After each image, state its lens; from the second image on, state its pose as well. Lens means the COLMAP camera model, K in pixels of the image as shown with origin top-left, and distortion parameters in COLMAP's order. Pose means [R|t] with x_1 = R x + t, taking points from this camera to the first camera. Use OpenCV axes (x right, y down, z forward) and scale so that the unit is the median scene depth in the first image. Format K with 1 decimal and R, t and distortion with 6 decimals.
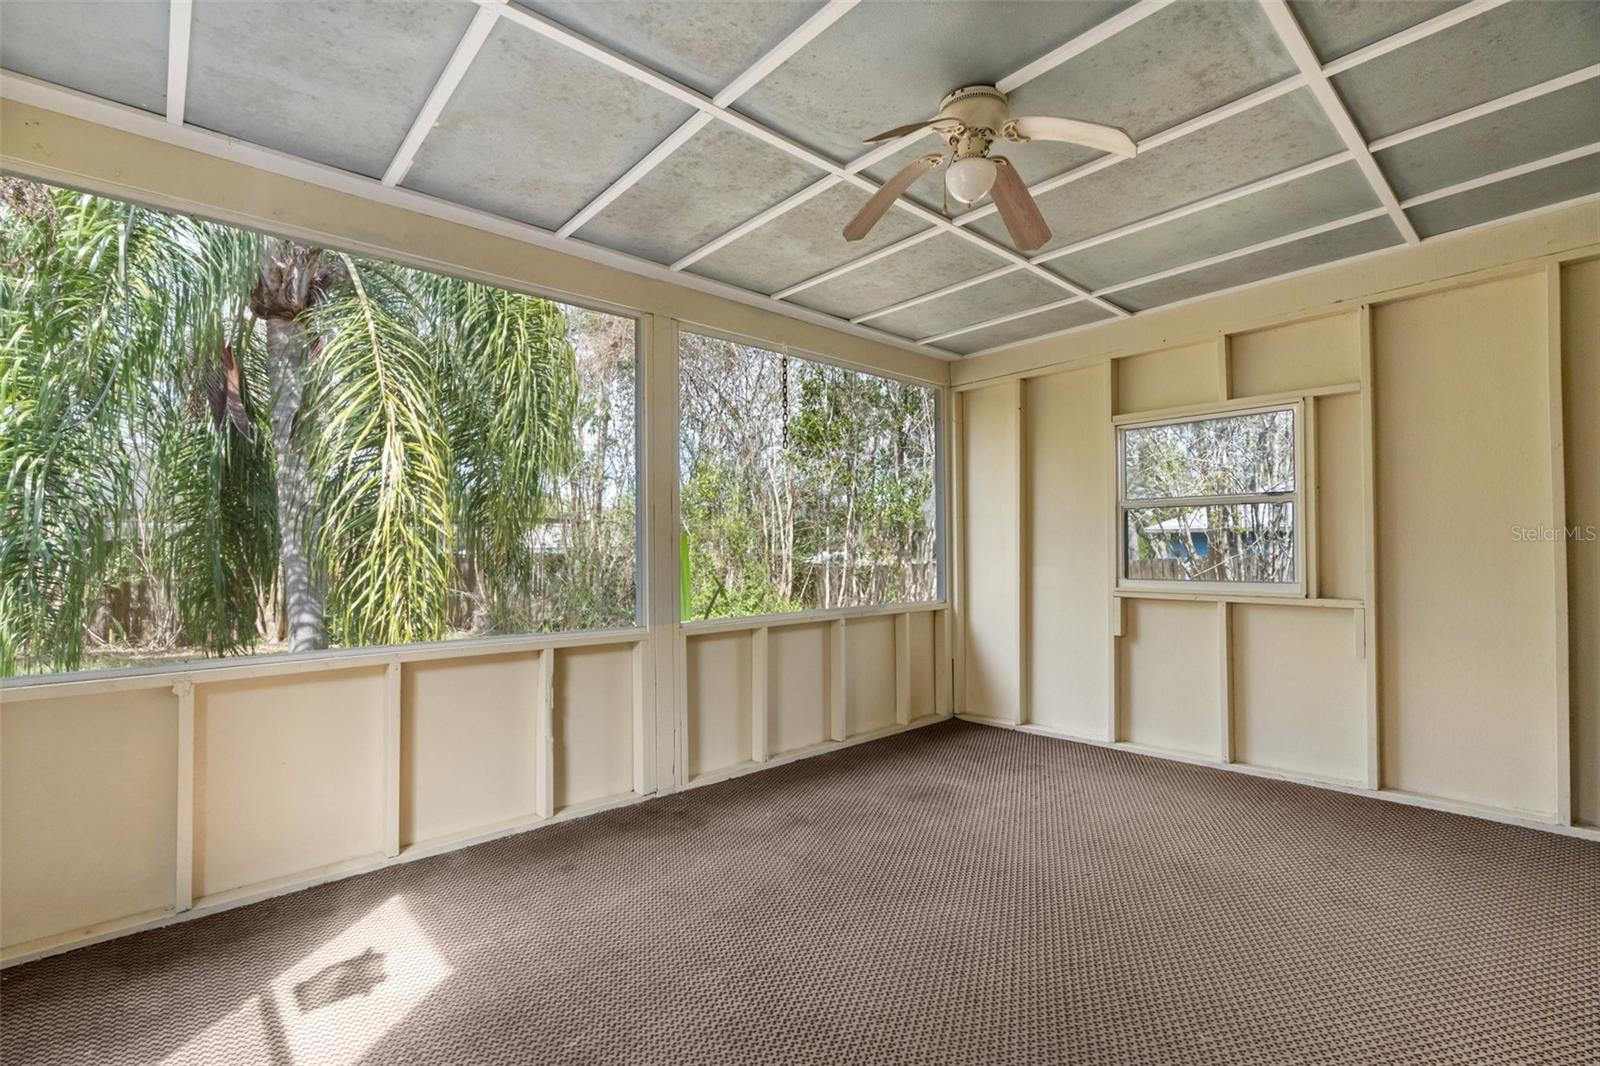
lens RADIAL K [[731.0, 0, 802.9], [0, 731.0, 537.4], [0, 0, 1]] dist [-0.011865, 0.004346]
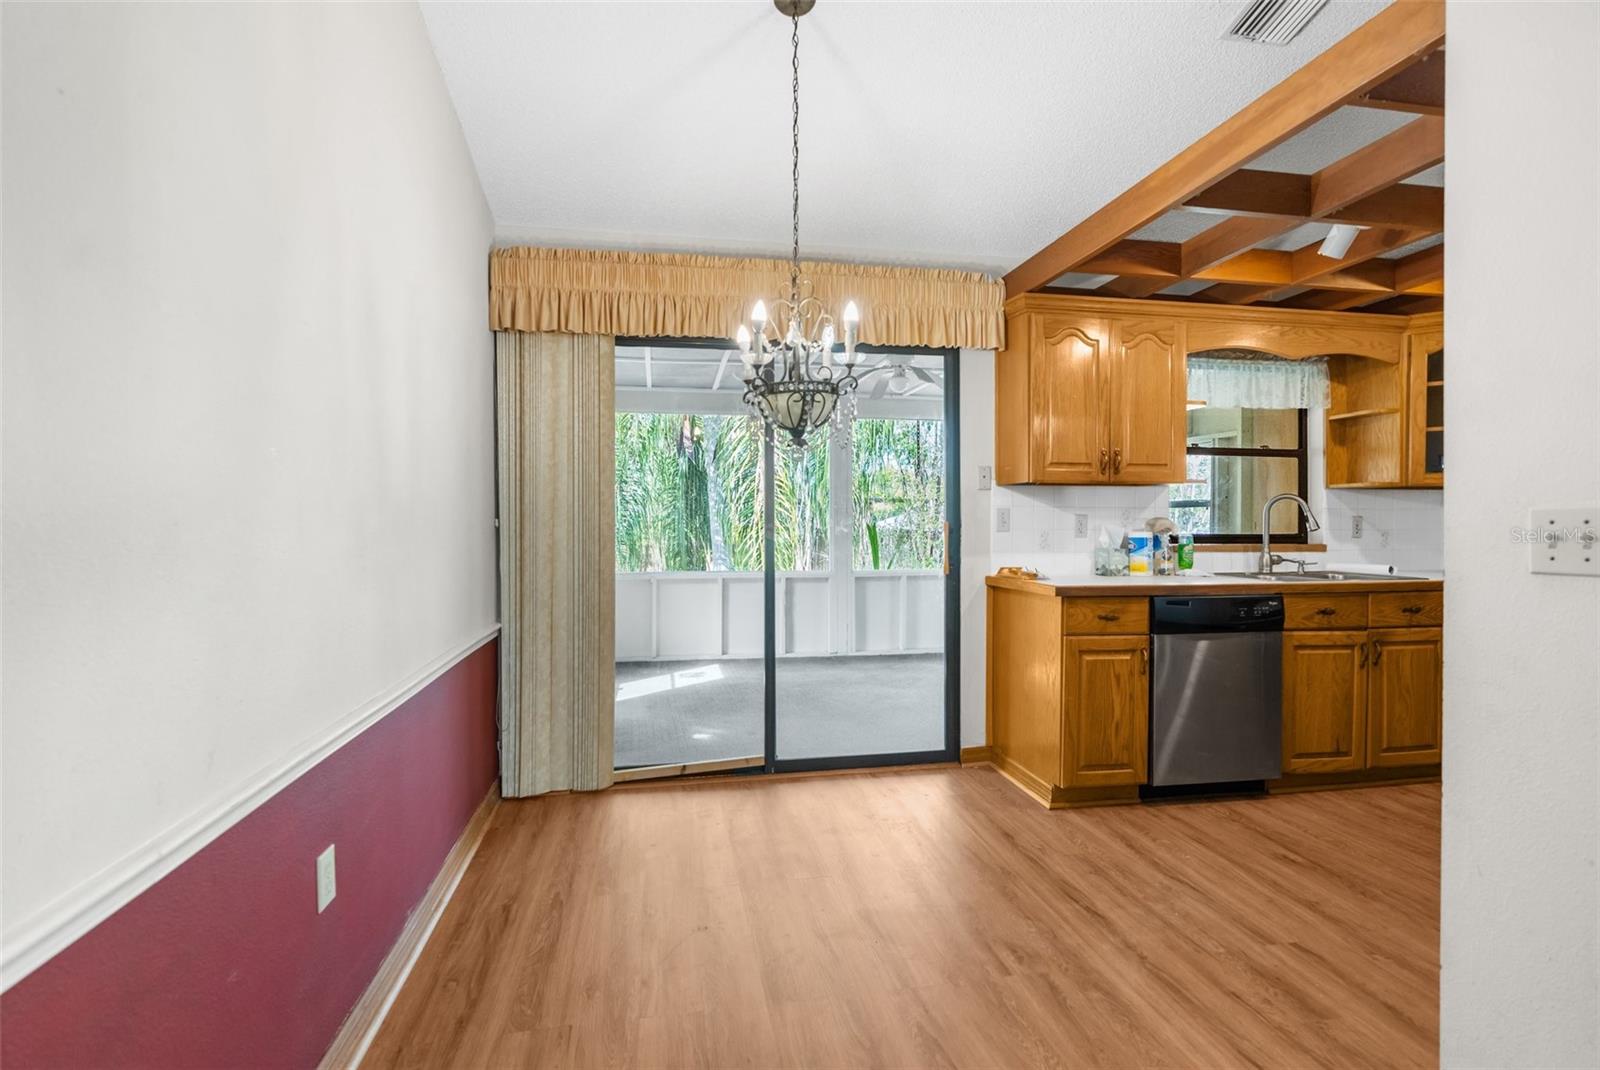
lens RADIAL K [[731.0, 0, 794.4], [0, 731.0, 528.1], [0, 0, 1]] dist [-0.011865, 0.004346]
pose [[0.854534, 0.010829, -0.519283, 0.646772], [0.000447, 0.999767, 0.021583, -0.034432], [0.519396, -0.018676, 0.854330, -0.676520]]
